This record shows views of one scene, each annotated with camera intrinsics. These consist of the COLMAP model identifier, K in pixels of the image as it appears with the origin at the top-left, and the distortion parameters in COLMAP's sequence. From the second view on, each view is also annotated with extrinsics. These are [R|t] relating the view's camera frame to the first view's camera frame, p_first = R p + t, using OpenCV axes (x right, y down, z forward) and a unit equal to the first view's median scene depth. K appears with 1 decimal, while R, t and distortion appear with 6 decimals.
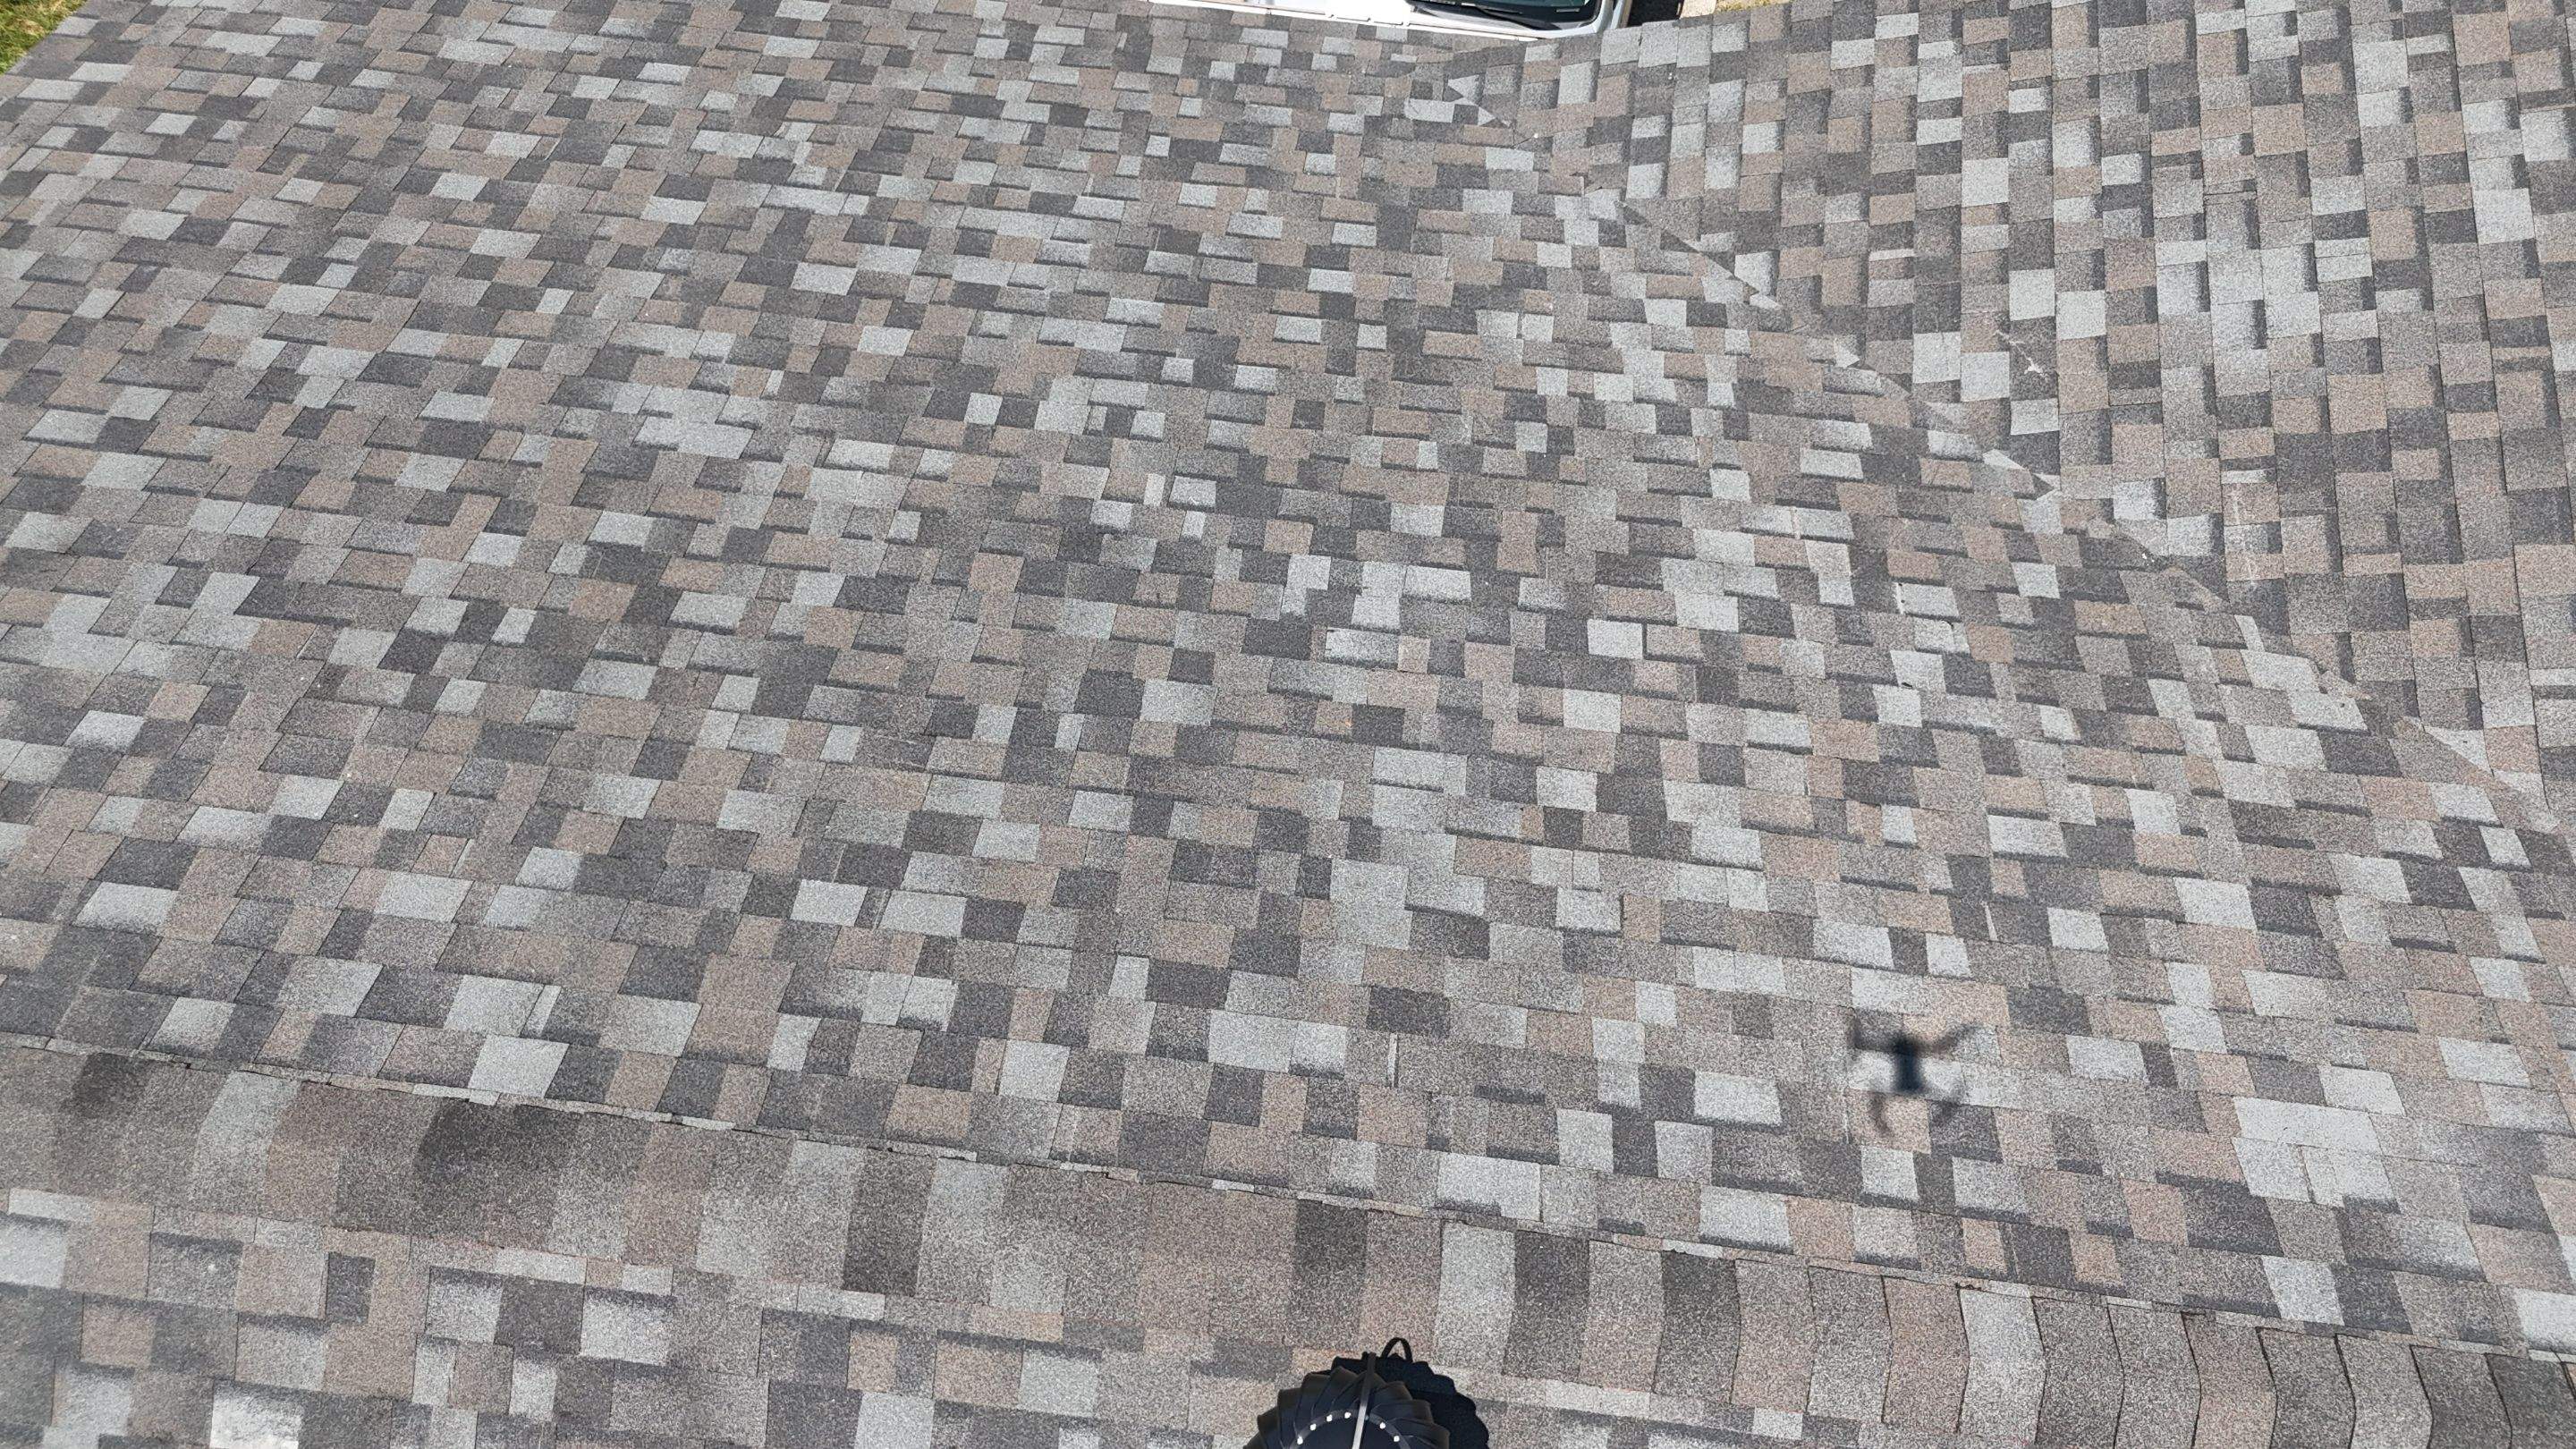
lens RADIAL K [[1907.7, 0, 1291.4], [0, 1907.7, 719.9], [0, 0, 1]] dist [0.065695, -0.061761]
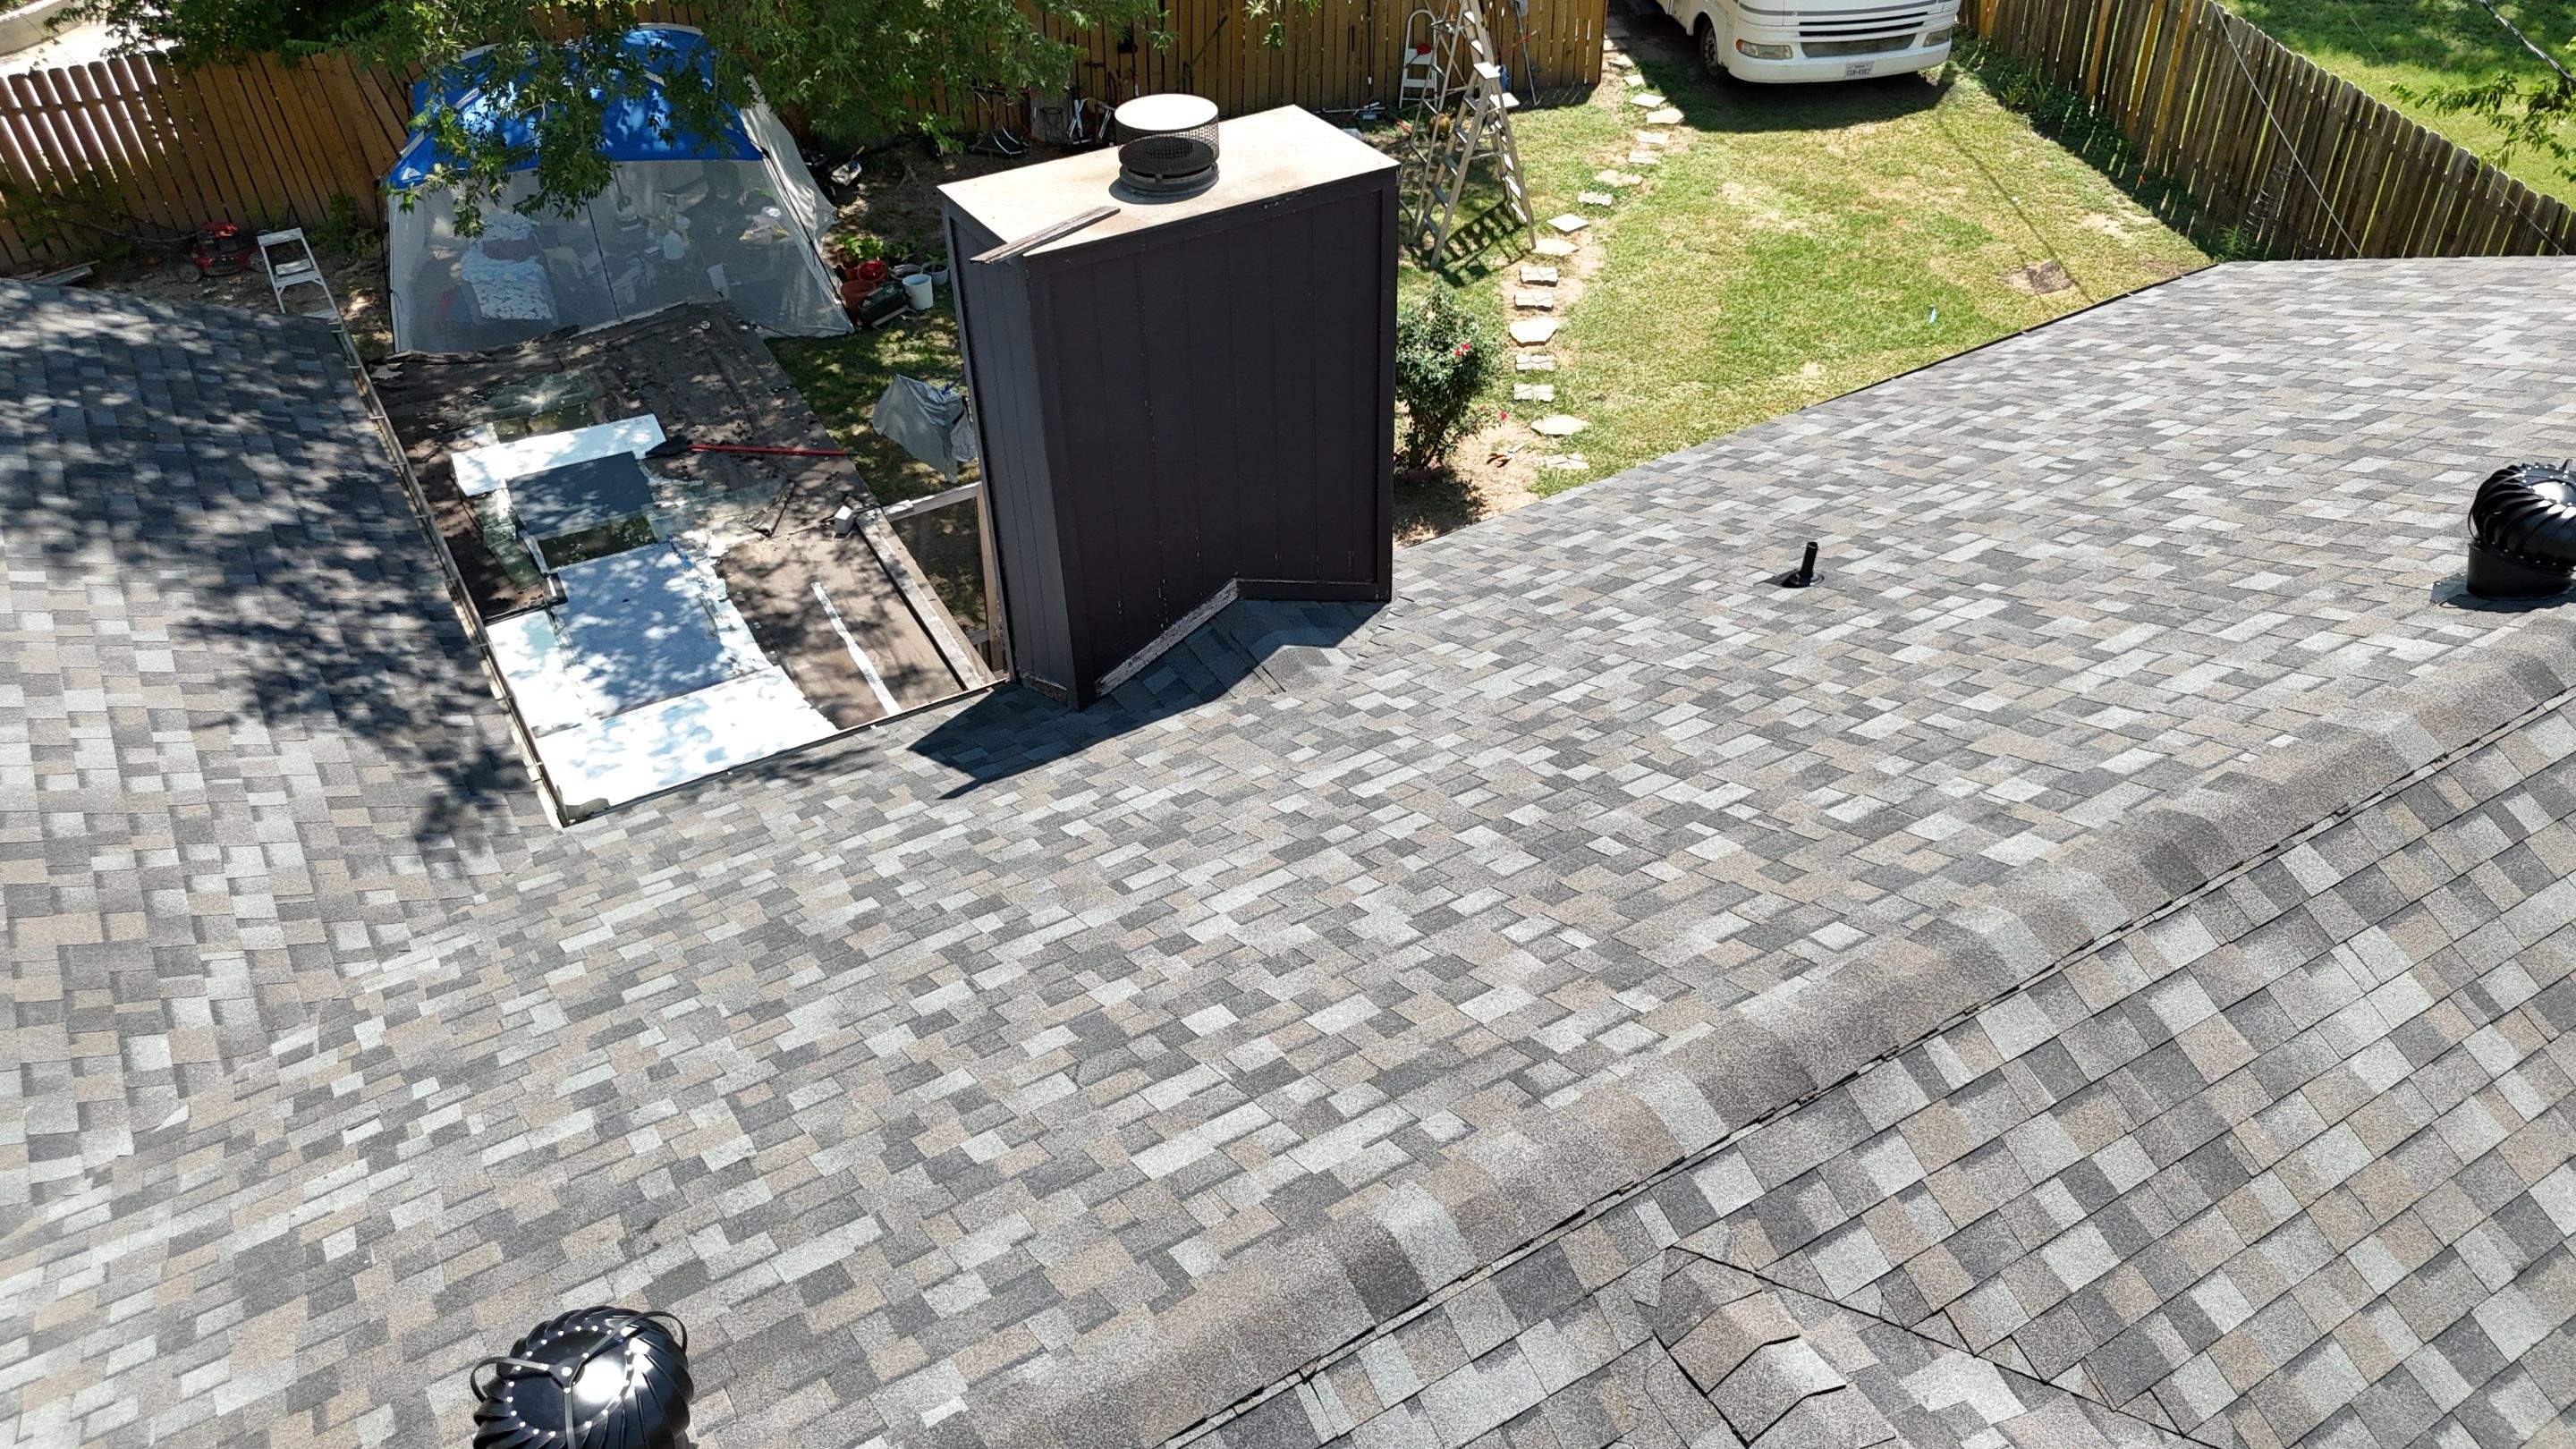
lens RADIAL K [[1907.7, 0, 1291.4], [0, 1907.7, 719.9], [0, 0, 1]] dist [0.065695, -0.061761]
pose [[-0.789892, 0.375656, -0.484719, 1.319318], [-0.574556, -0.177031, 0.799090, -0.281744], [0.214373, 0.909694, 0.355671, 0.202565]]
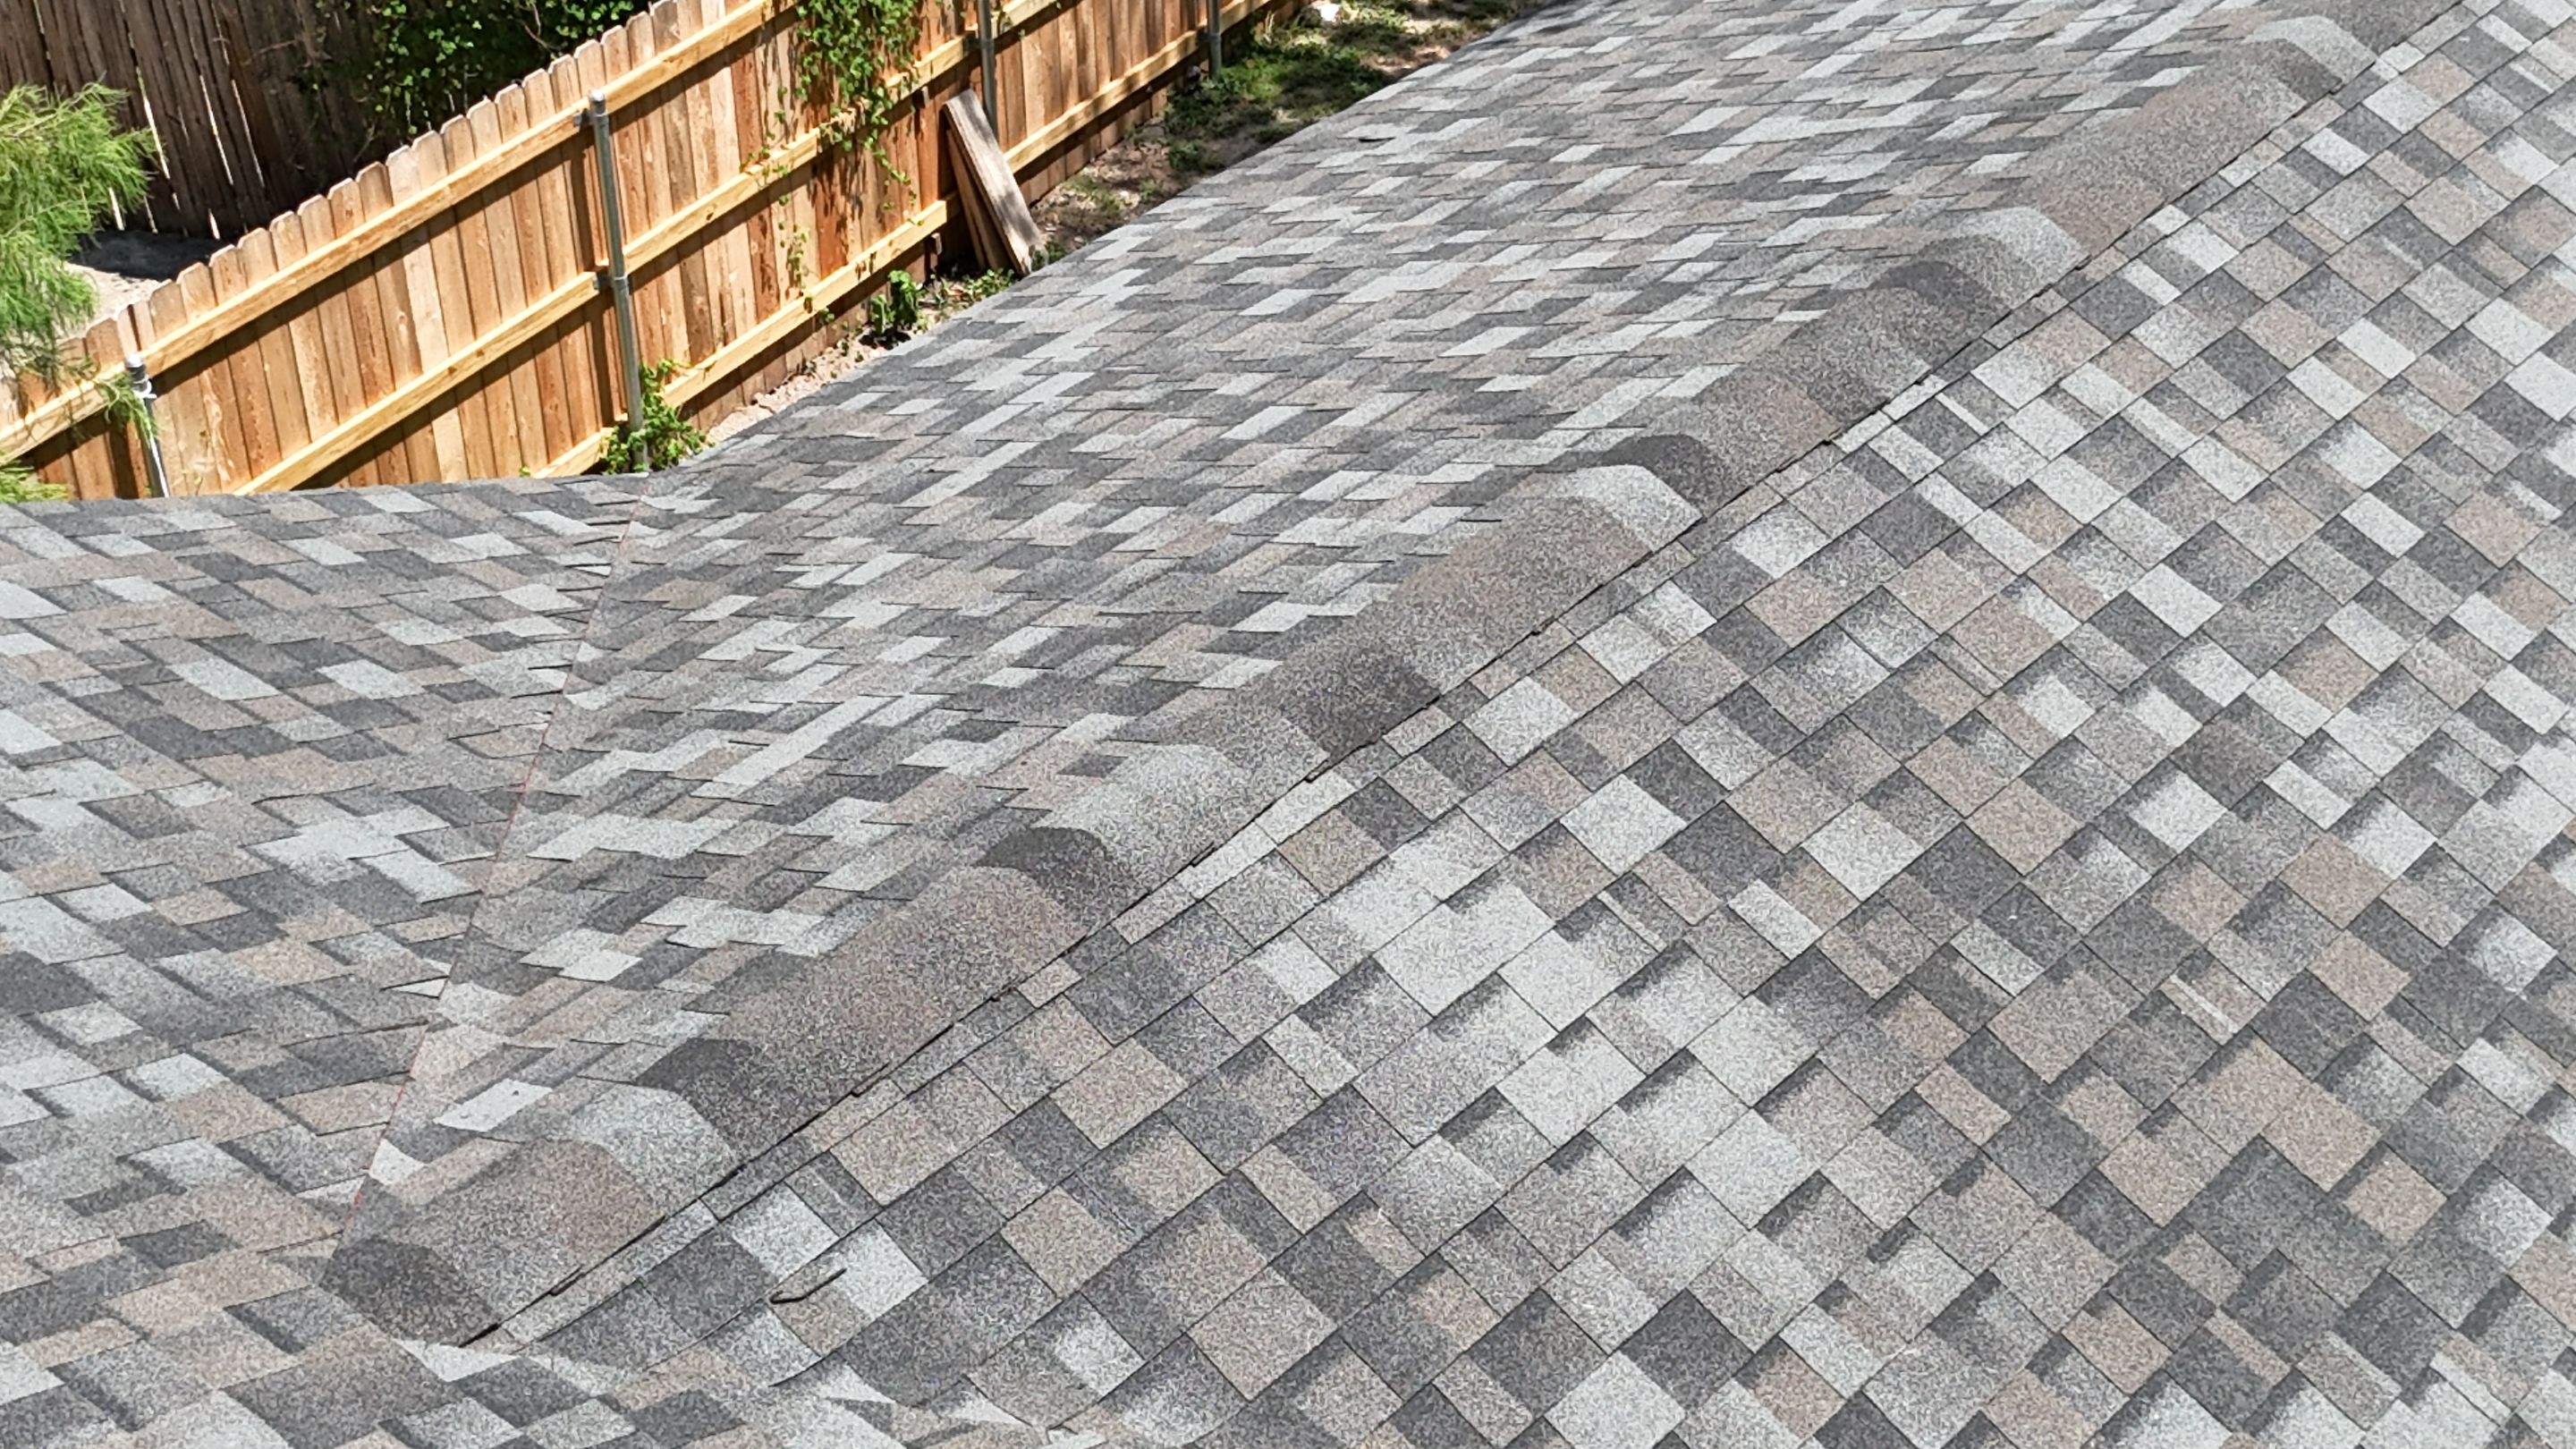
lens RADIAL K [[3790.9, 0, 1292.9], [0, 3790.9, 714.6], [0, 0, 1]] dist [0.212069, -0.772453]
pose [[-0.834527, -0.312598, 0.453705, 1.147382], [0.514540, -0.147721, 0.844646, 0.082186], [-0.197013, 0.938329, 0.284121, 0.226826]]
